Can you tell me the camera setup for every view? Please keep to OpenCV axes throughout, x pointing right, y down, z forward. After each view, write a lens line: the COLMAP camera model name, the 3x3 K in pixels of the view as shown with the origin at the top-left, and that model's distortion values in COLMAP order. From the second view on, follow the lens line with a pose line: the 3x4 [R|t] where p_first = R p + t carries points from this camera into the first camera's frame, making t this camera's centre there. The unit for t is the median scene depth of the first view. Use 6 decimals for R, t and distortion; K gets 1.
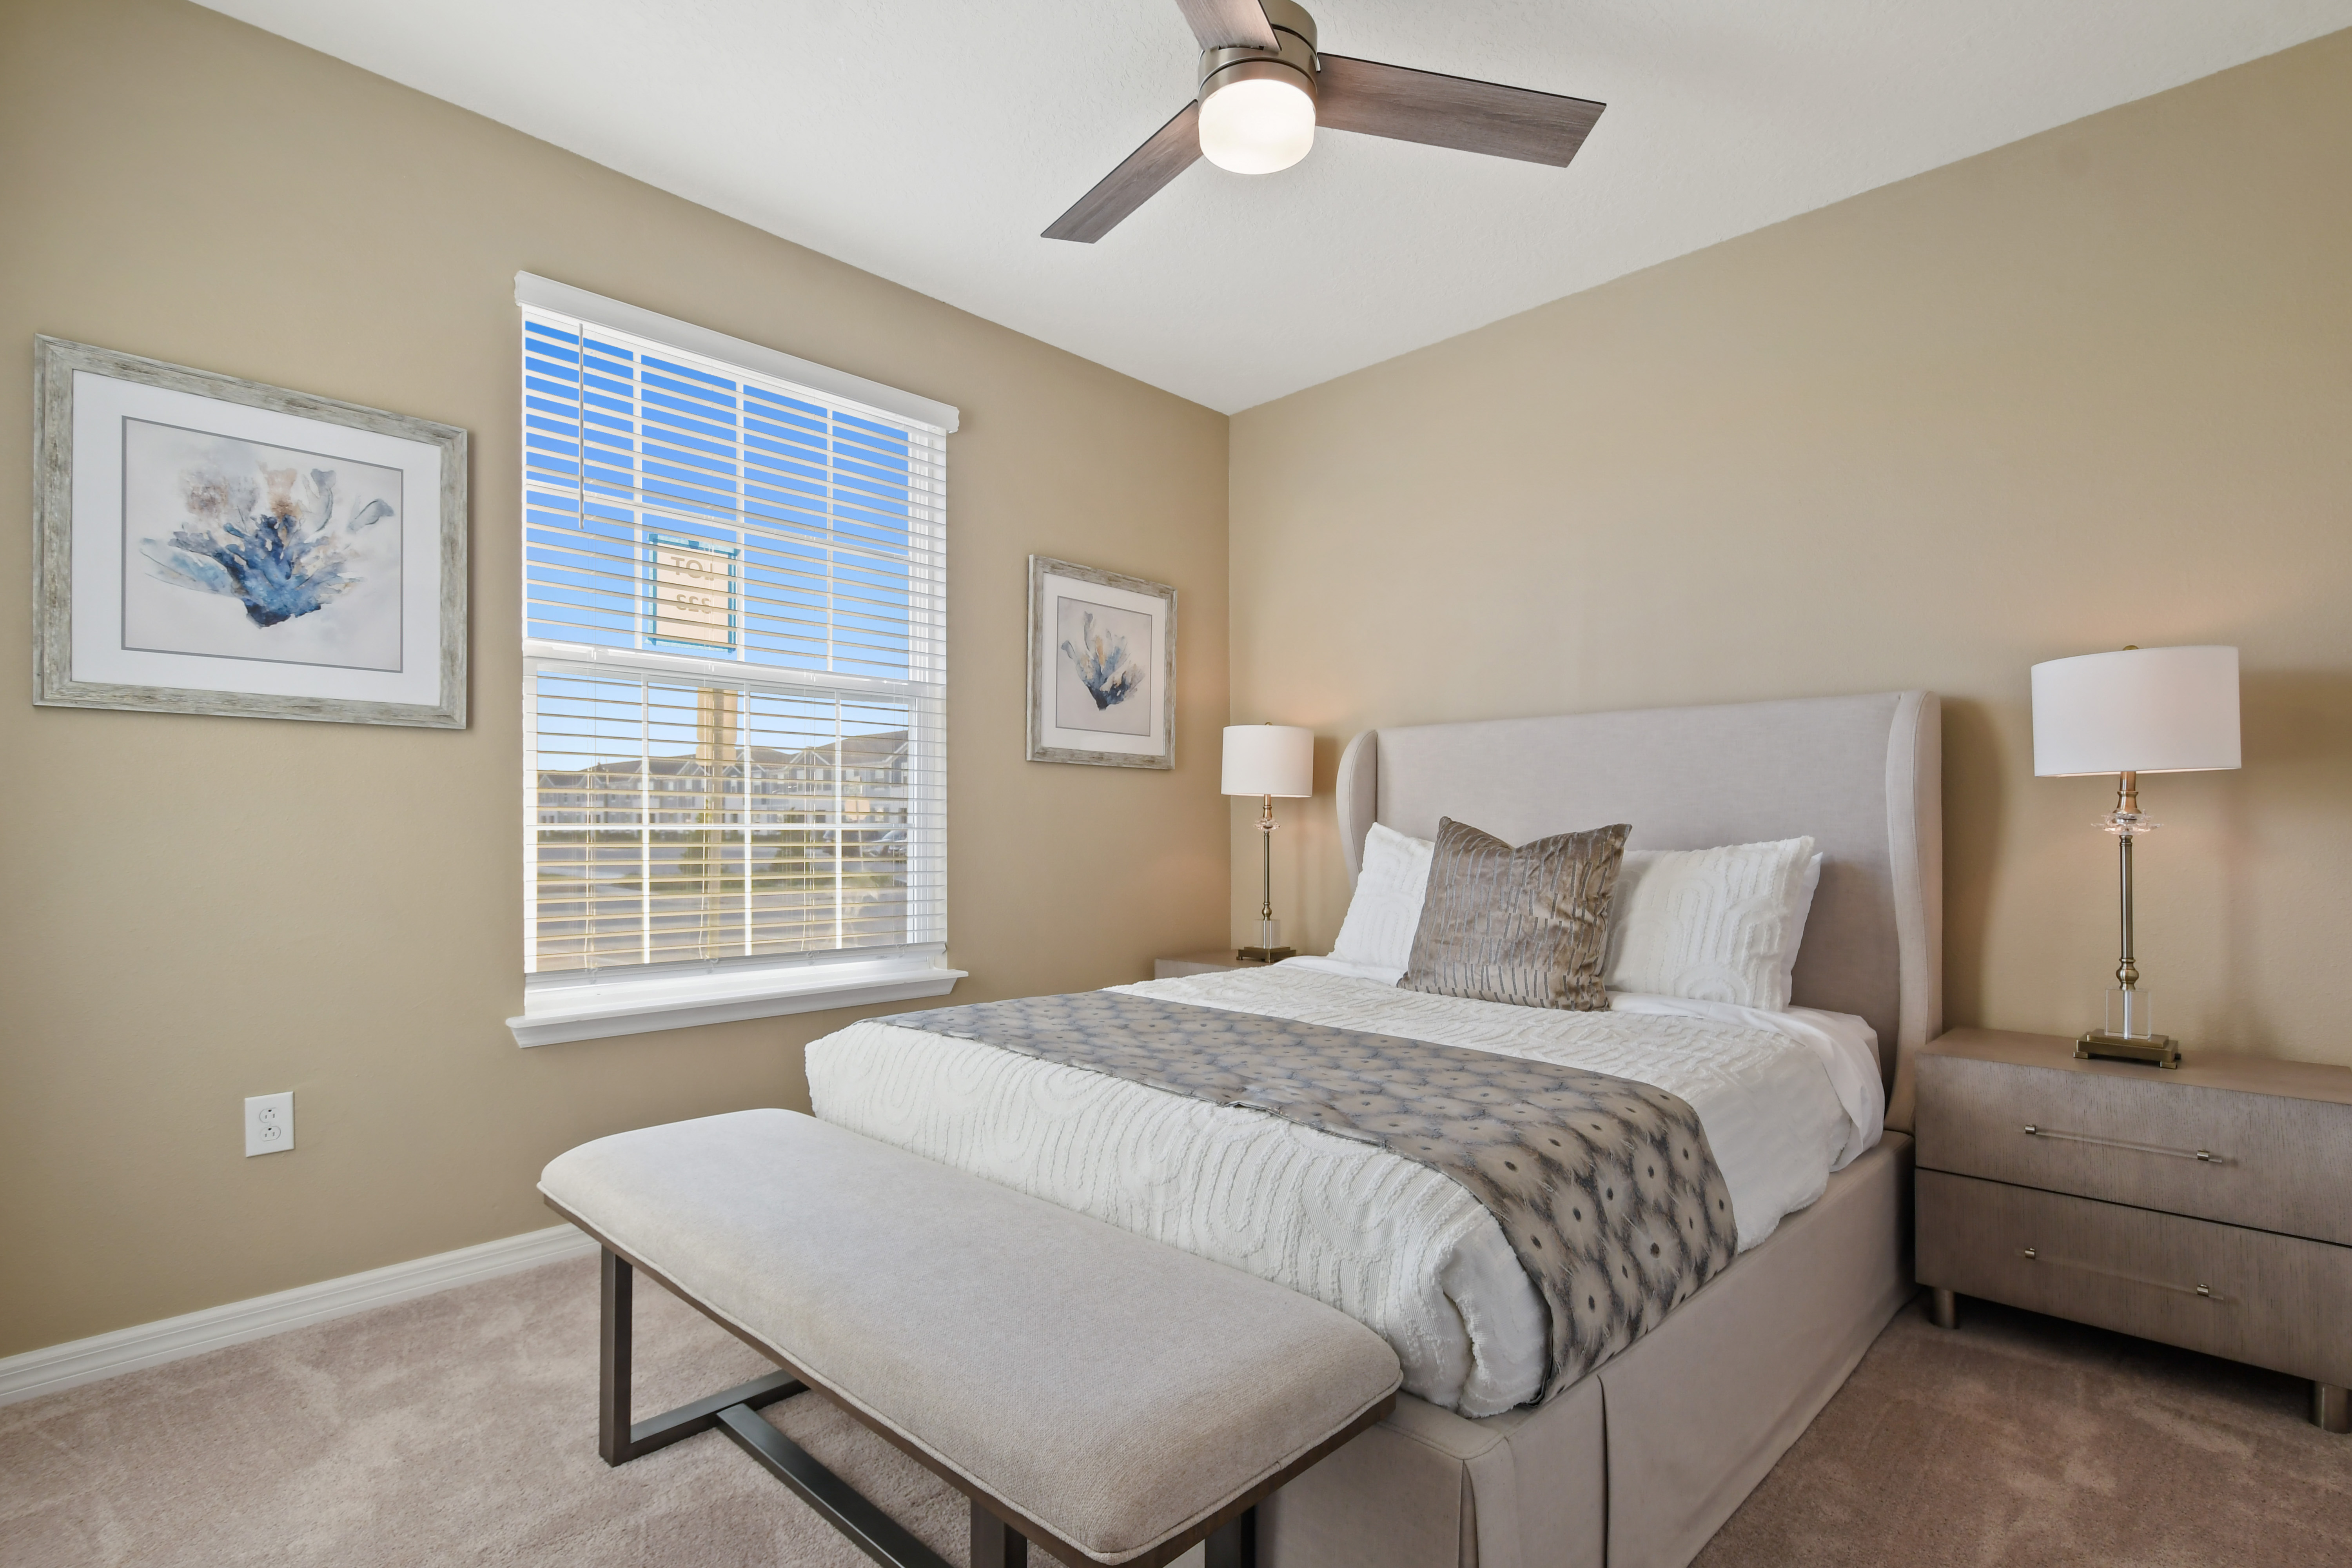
lens RADIAL K [[1123.2, 0, 1183.1], [0, 1123.2, 825.9], [0, 0, 1]] dist [0.019583, -0.017097]
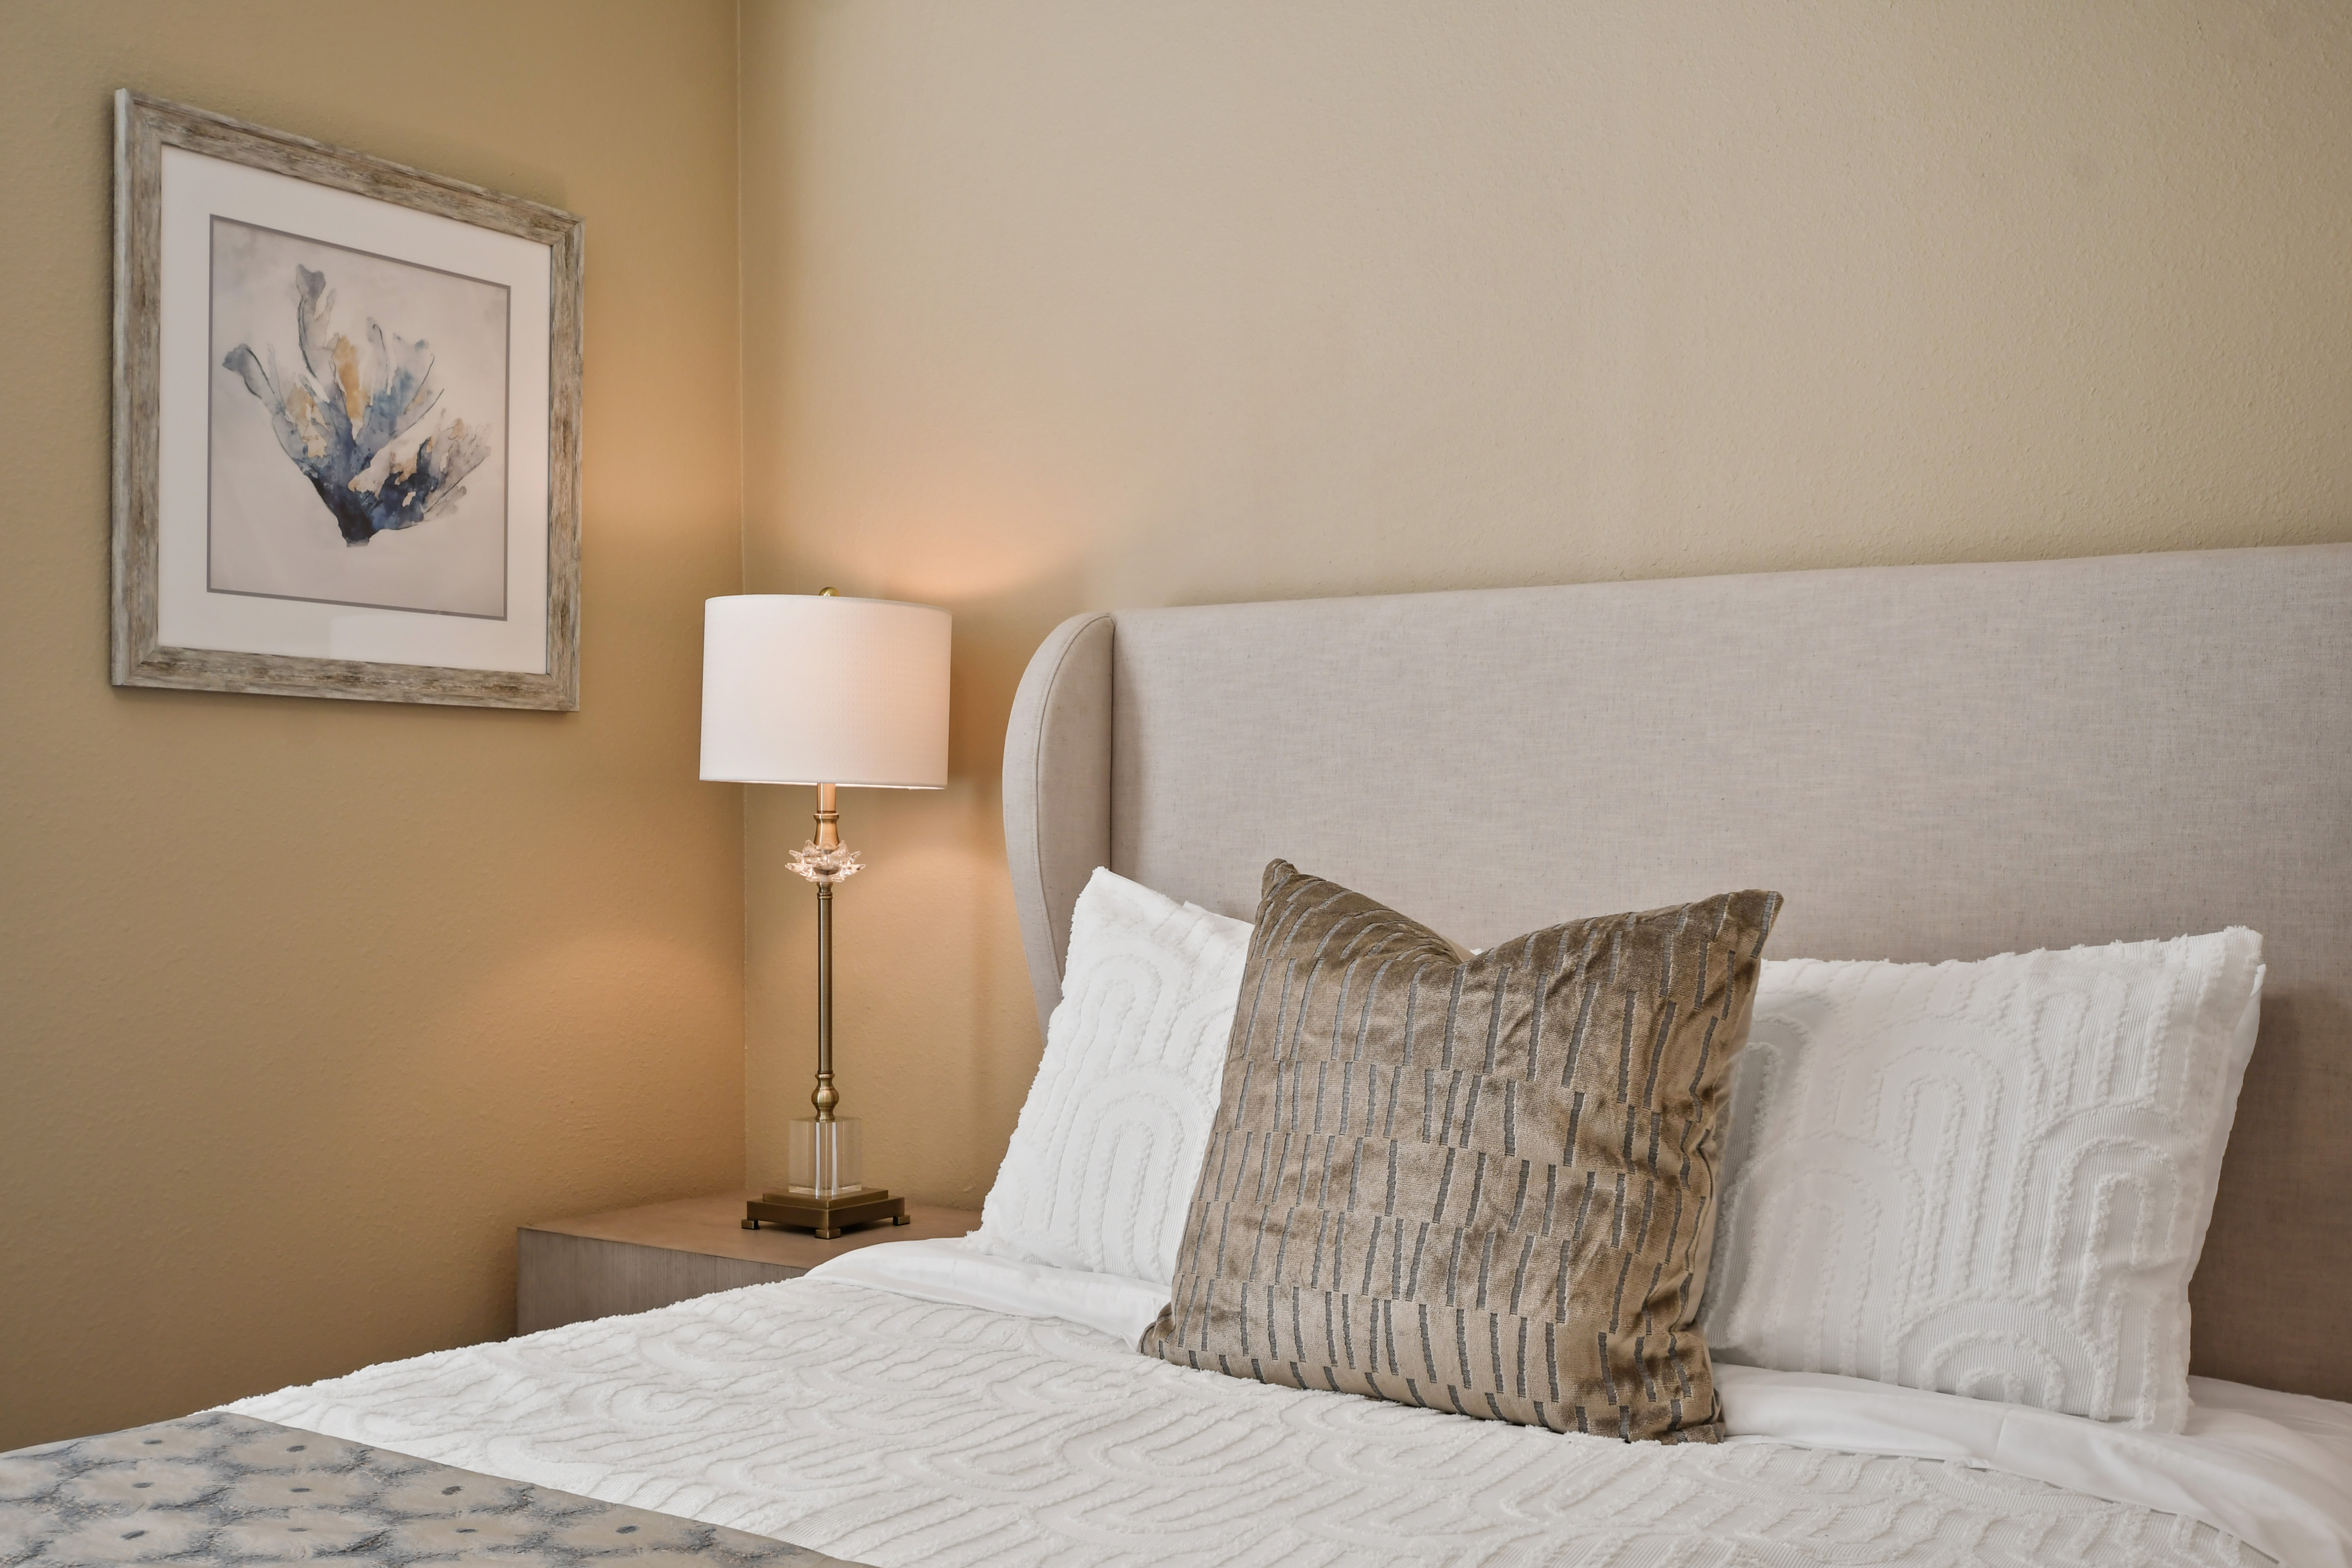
lens RADIAL K [[2378.5, 0, 1165.5], [0, 2378.5, 828.3], [0, 0, 1]] dist [0.014644, -0.007026]
pose [[0.987642, 0.001430, 0.156719, 0.081455], [-0.002921, 0.999953, 0.009284, -0.026347], [-0.156698, -0.009627, 0.987600, 0.267805]]
